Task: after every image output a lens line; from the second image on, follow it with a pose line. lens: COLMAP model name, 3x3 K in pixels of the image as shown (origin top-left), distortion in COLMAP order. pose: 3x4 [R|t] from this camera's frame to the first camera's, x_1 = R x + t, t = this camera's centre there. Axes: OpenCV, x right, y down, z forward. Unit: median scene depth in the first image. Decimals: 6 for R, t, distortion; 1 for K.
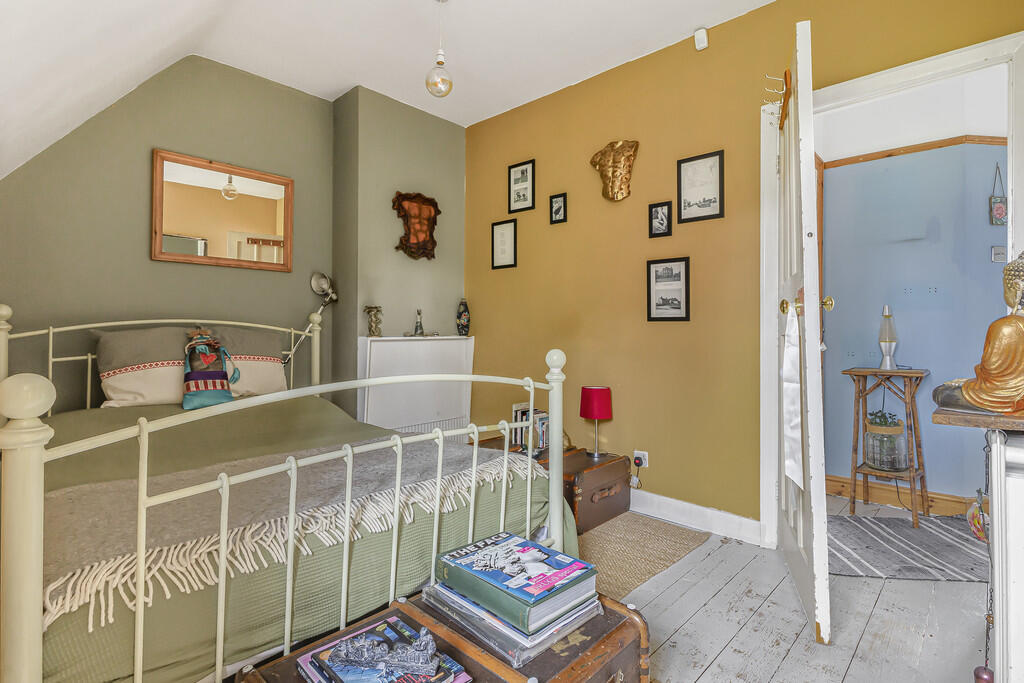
lens RADIAL K [[491.5, 0, 514.5], [0, 491.5, 340.0], [0, 0, 1]] dist [-0.000005, -0.000079]
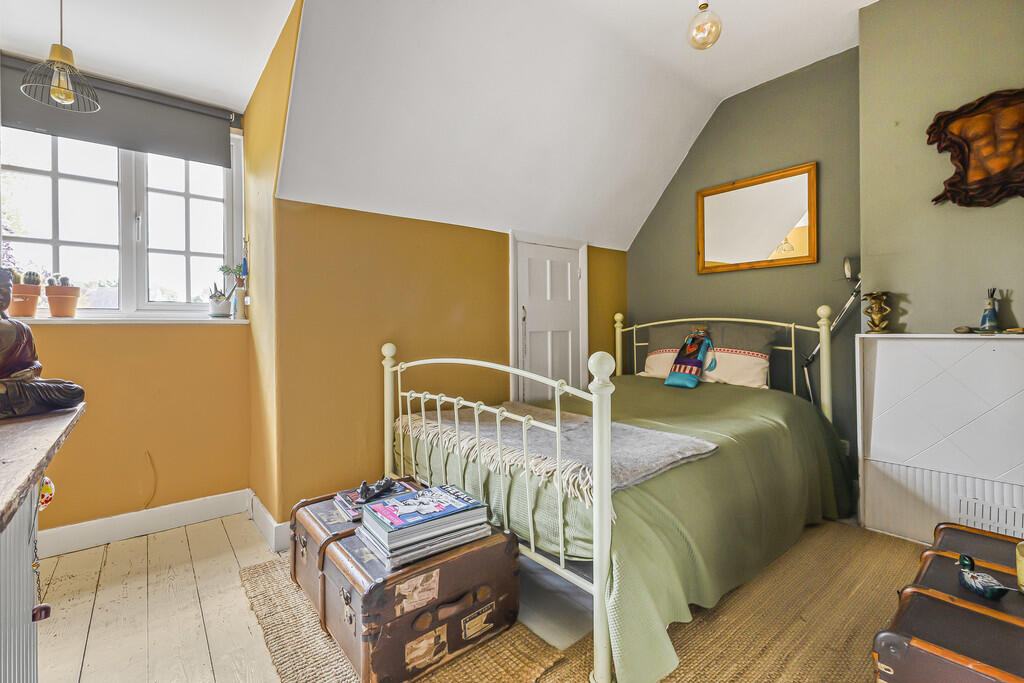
lens RADIAL K [[450.8, 0, 514.3], [0, 450.8, 331.7], [0, 0, 1]] dist [0.004086, 0.000186]
pose [[-0.107263, 0.006212, -0.994211, 0.600280], [-0.012342, 0.999895, 0.007579, -0.009588], [0.994154, 0.013084, -0.107175, 0.701360]]
